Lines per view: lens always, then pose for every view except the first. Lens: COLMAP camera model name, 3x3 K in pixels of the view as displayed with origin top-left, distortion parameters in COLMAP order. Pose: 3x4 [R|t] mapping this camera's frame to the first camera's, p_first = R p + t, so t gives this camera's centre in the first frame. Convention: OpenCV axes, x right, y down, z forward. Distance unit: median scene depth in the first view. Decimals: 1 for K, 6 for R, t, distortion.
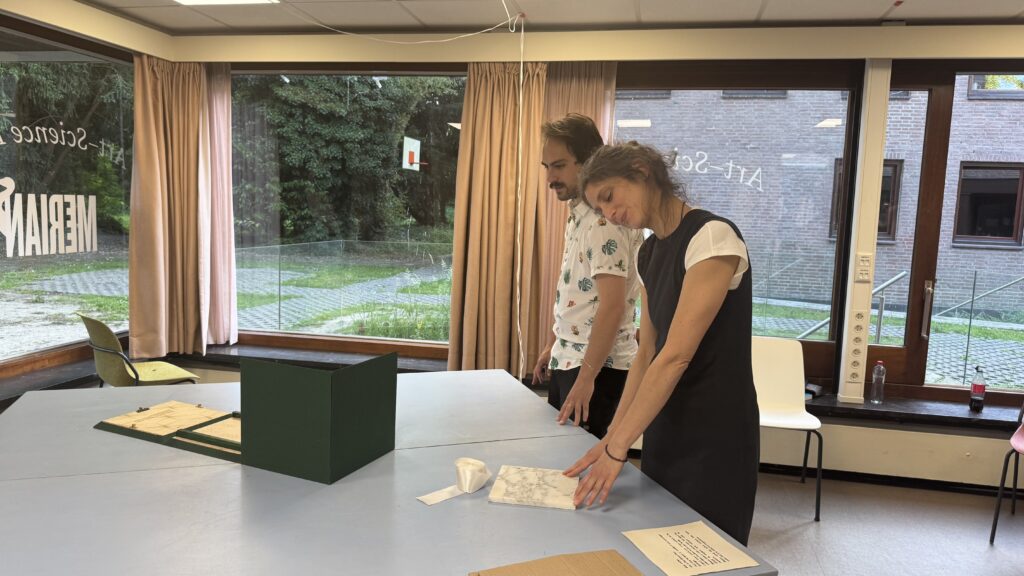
lens RADIAL K [[731.7, 0, 512.0], [0, 731.7, 288.0], [0, 0, 1]] dist [0.062115, -0.091776]
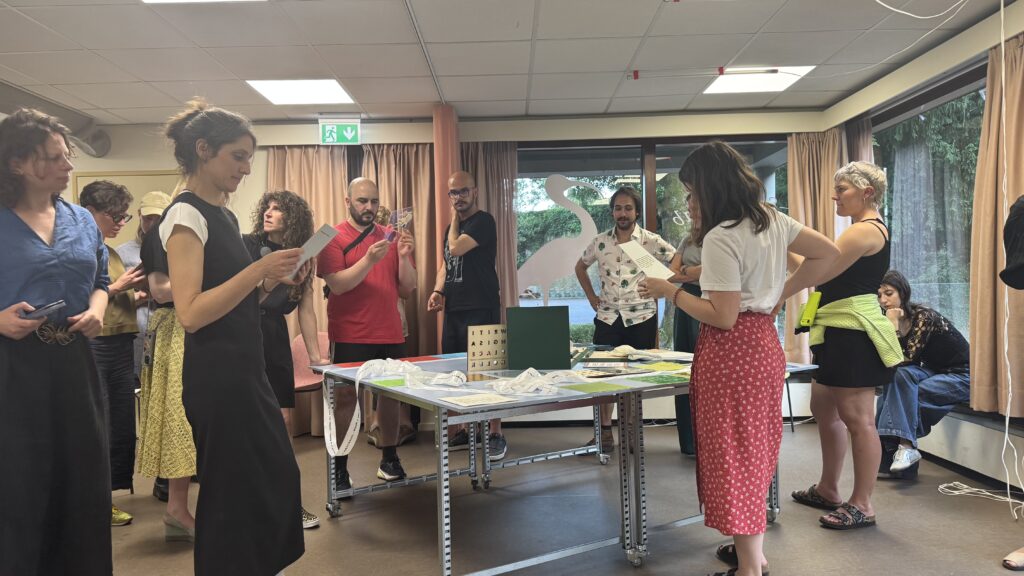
lens RADIAL K [[712.8, 0, 508.6], [0, 712.8, 265.3], [0, 0, 1]] dist [0.128446, -0.082097]
pose [[0.182131, -0.063690, -0.981209, 0.608264], [-0.080605, 0.993574, -0.079455, 0.048512], [0.979965, 0.093562, 0.175827, 0.310106]]
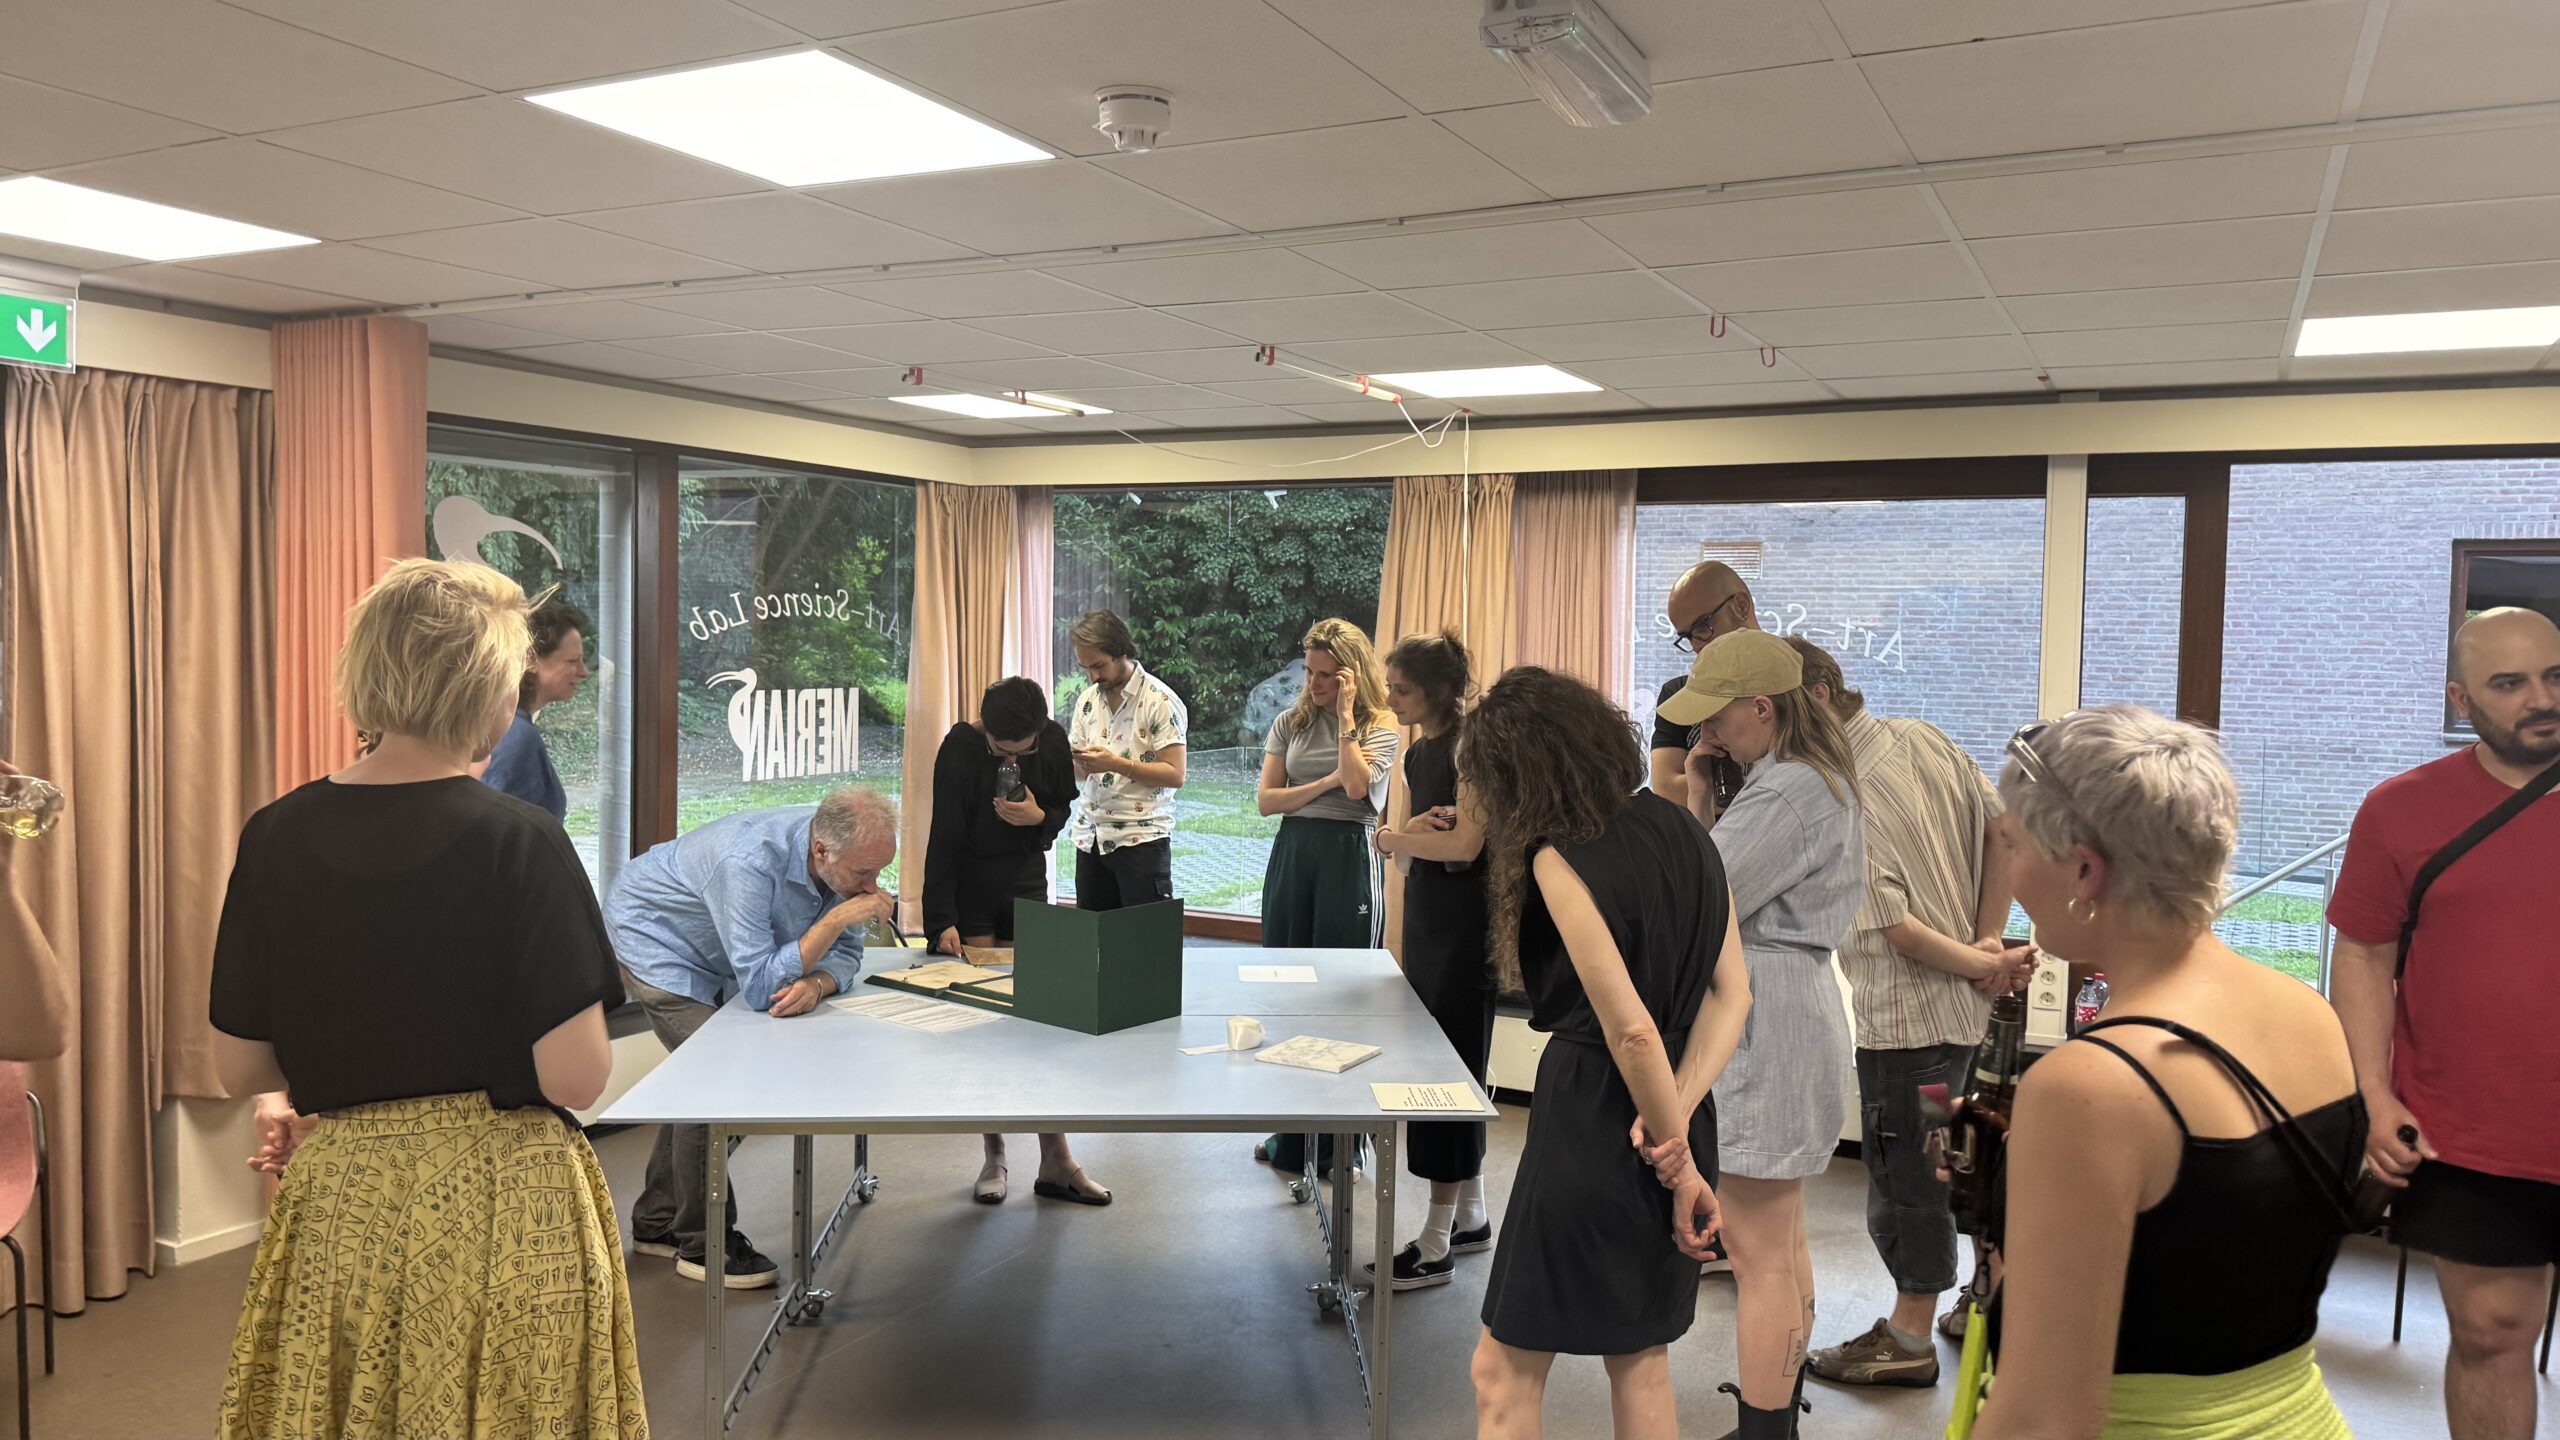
lens RADIAL K [[1829.2, 0, 1280.0], [0, 1829.2, 720.0], [0, 0, 1]] dist [0.062115, -0.091776]
pose [[0.963549, -0.005884, -0.267466, 0.249097], [-0.012054, 0.997788, -0.065376, 0.007154], [0.267259, 0.066217, 0.961347, -0.495647]]
